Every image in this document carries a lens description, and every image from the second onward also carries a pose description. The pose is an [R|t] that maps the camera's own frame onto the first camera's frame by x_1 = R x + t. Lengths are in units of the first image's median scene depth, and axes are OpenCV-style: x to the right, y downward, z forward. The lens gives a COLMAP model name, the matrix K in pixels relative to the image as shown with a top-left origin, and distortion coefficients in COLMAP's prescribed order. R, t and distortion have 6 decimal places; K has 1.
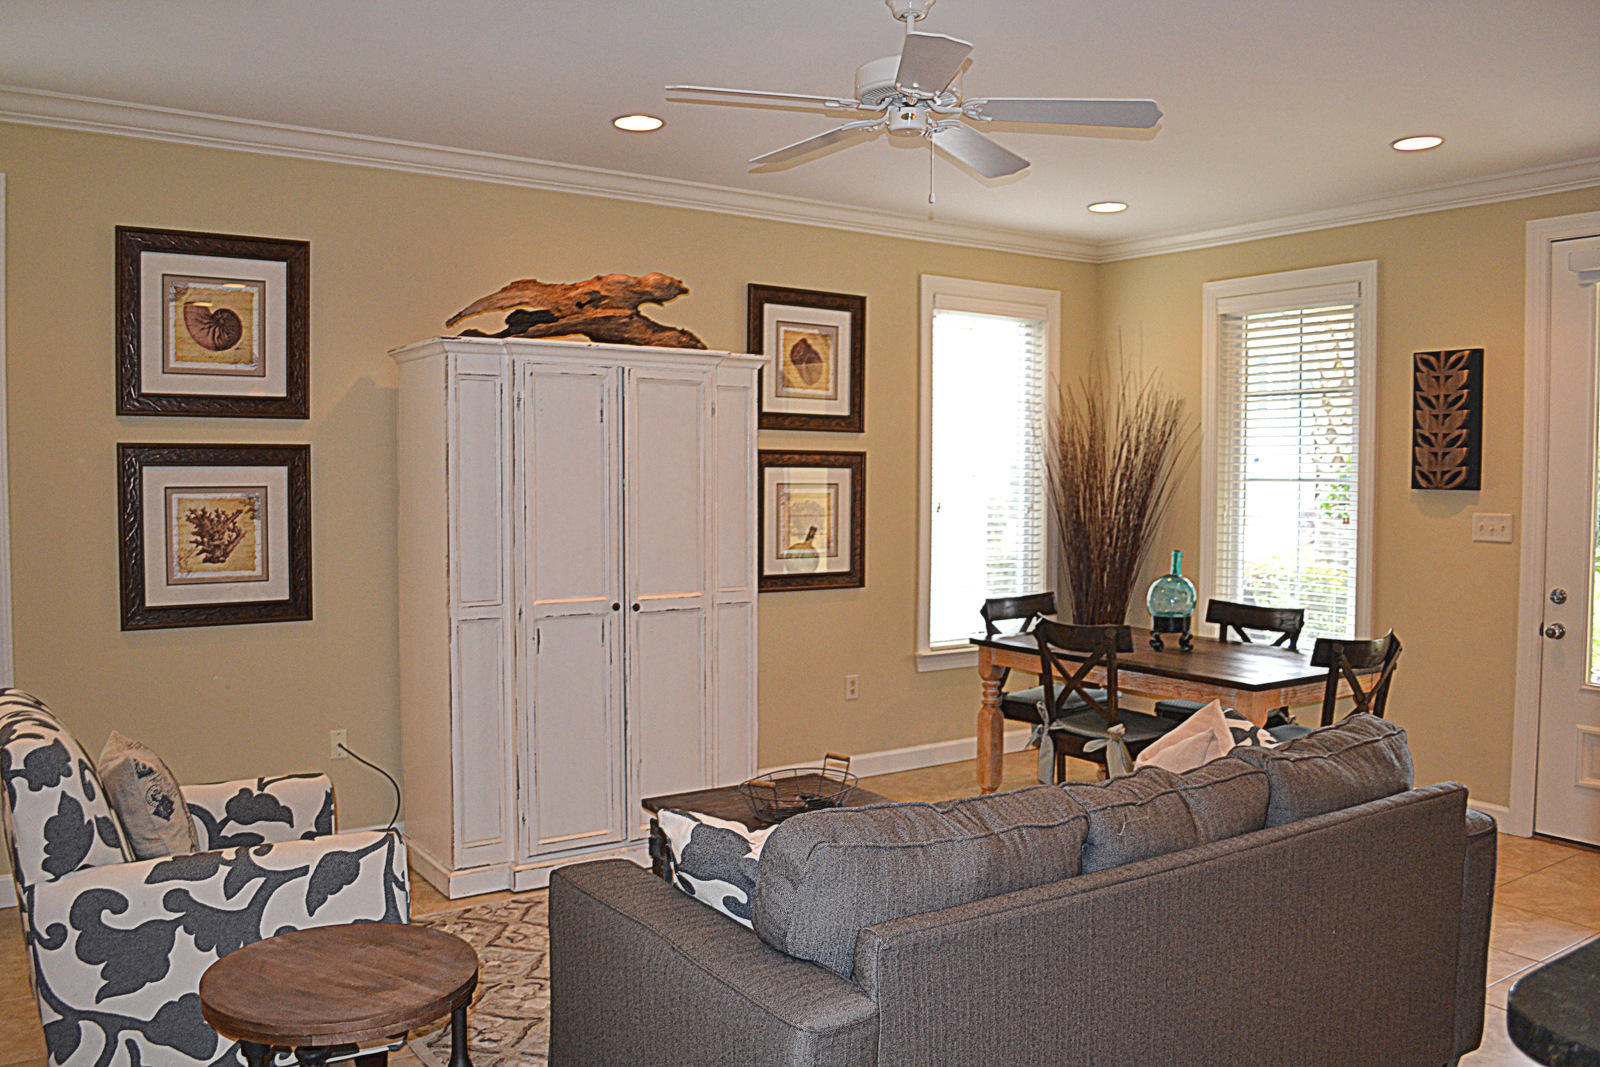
lens RADIAL K [[1245.2, 0, 810.4], [0, 1245.2, 537.9], [0, 0, 1]] dist [-0.068721, 0.007488]
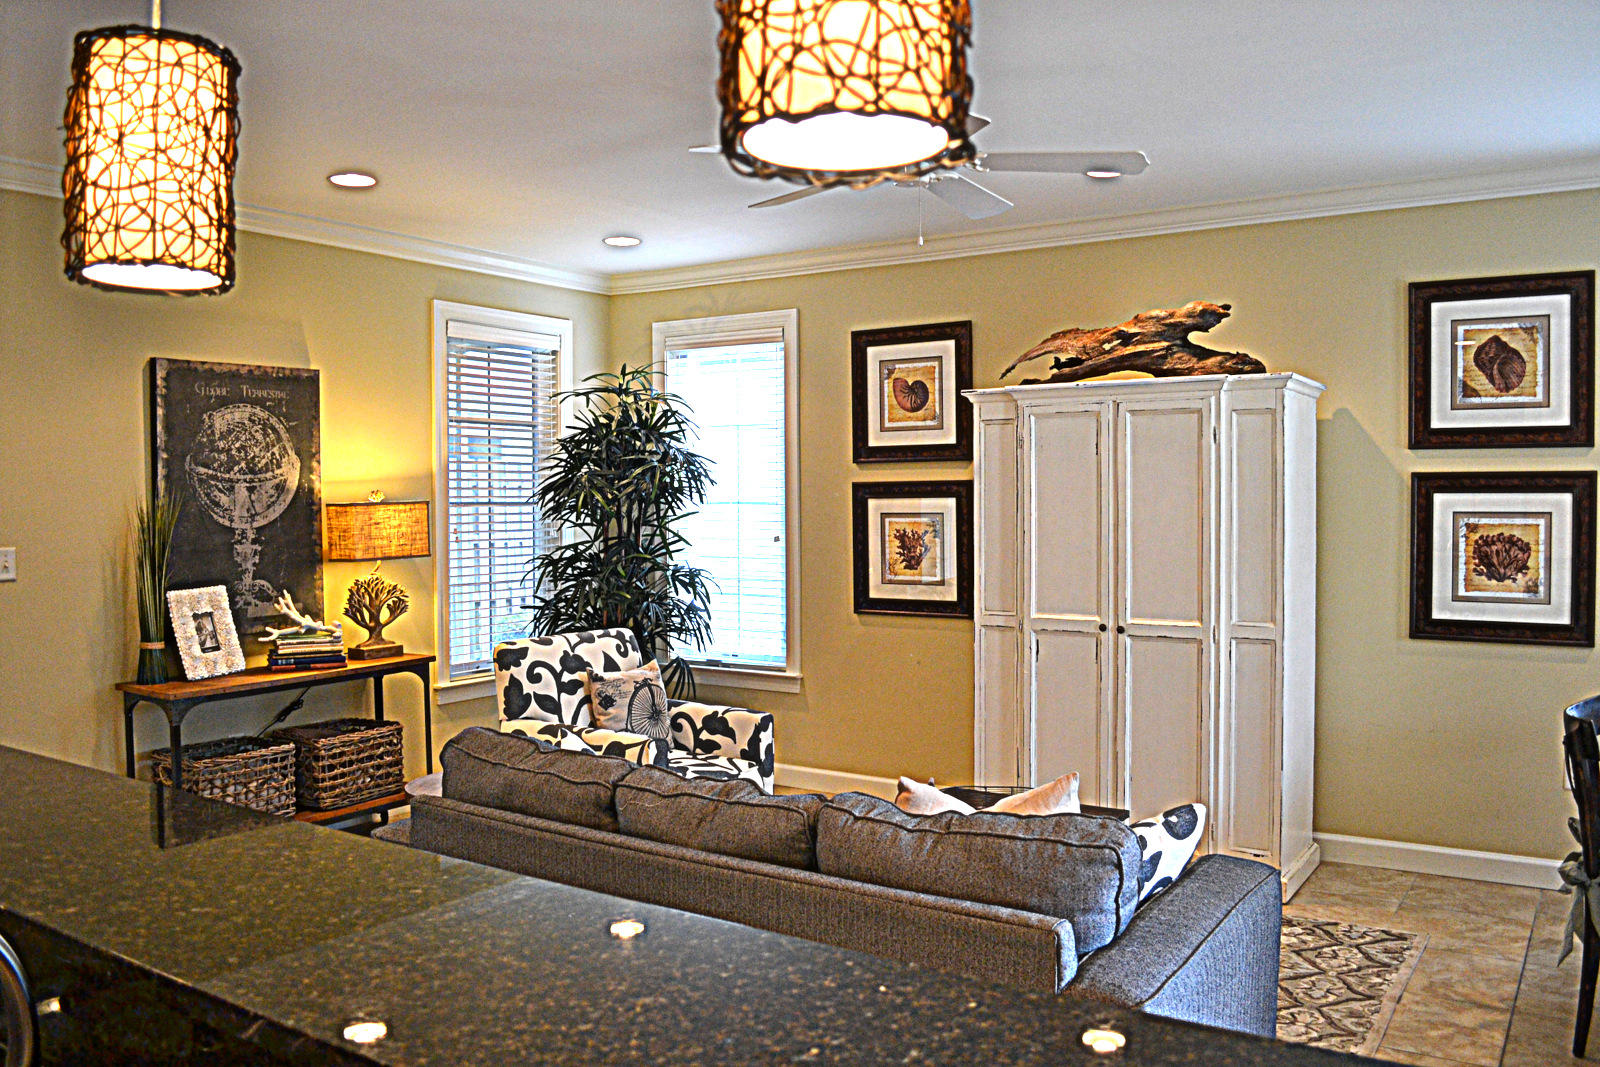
lens RADIAL K [[1245.2, 0, 803.1], [0, 1245.2, 546.6], [0, 0, 1]] dist [-0.068721, 0.007488]
pose [[0.403319, 0.026284, -0.914682, 0.704543], [-0.039476, 0.999157, 0.011305, -0.015364], [0.914208, 0.031548, 0.404016, 0.332980]]
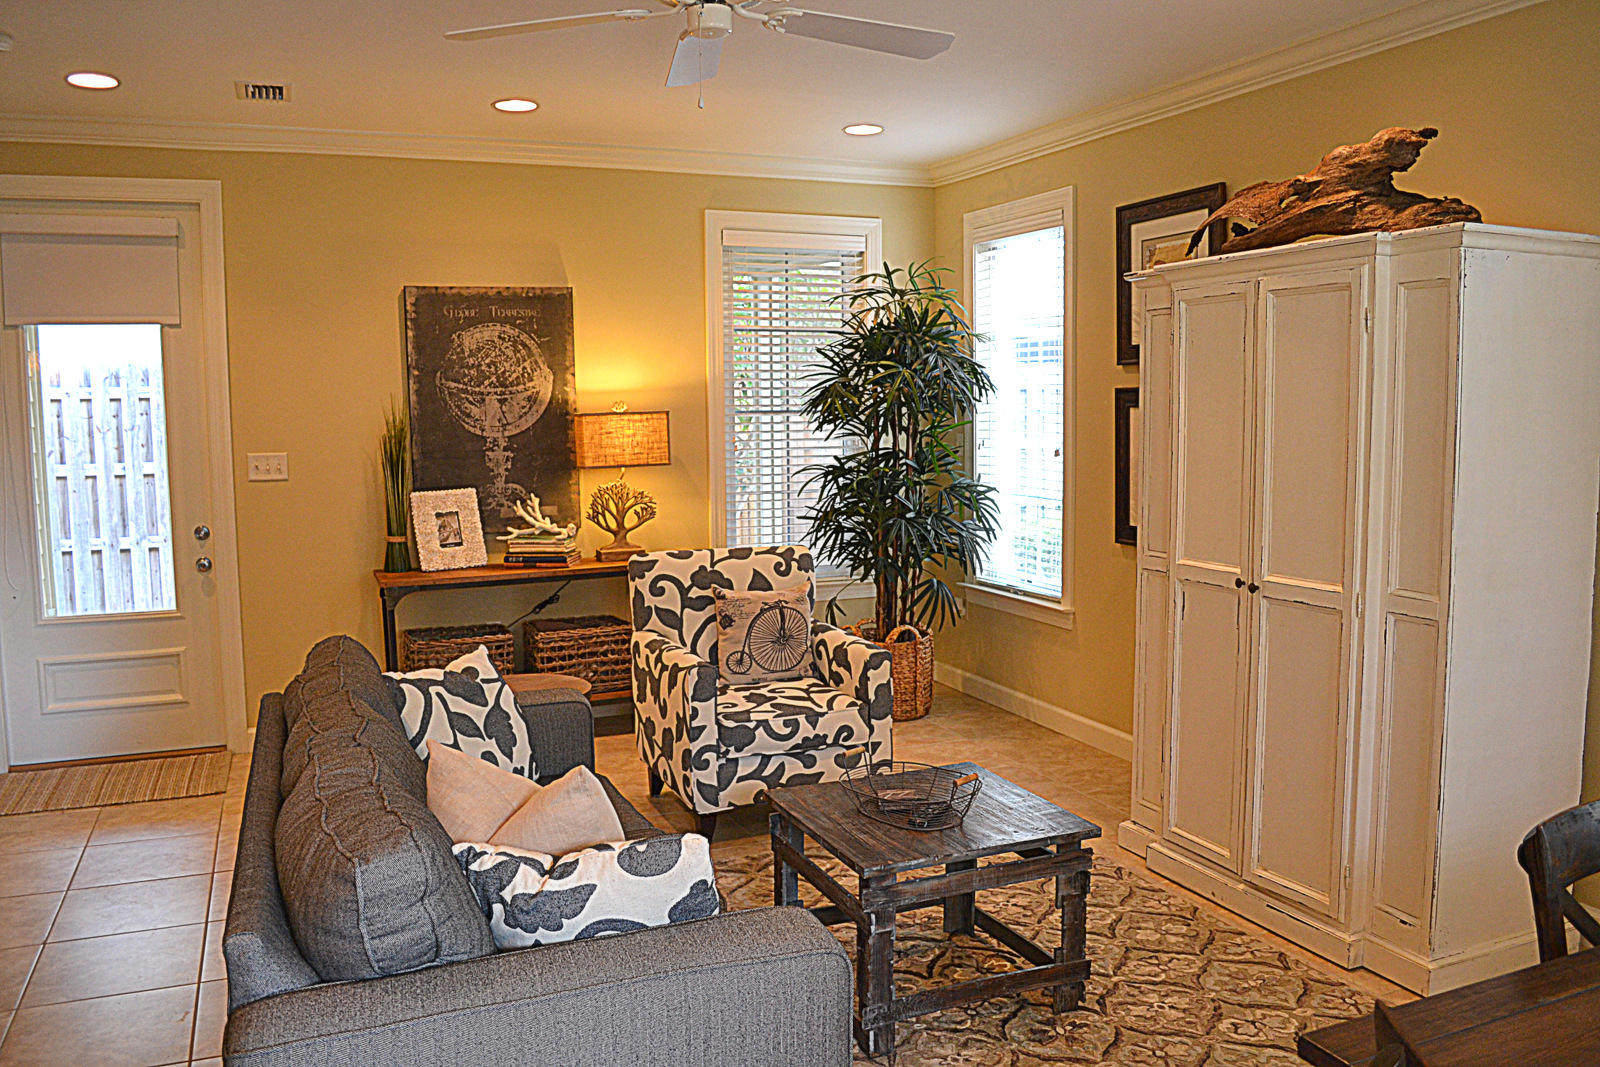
lens RADIAL K [[1245.2, 0, 838.7], [0, 1245.2, 544.3], [0, 0, 1]] dist [-0.068721, 0.007488]
pose [[-0.147675, 0.105953, -0.983344, 0.659215], [-0.042417, 0.992652, 0.113326, -0.048398], [0.988126, 0.058446, -0.142096, 0.853720]]
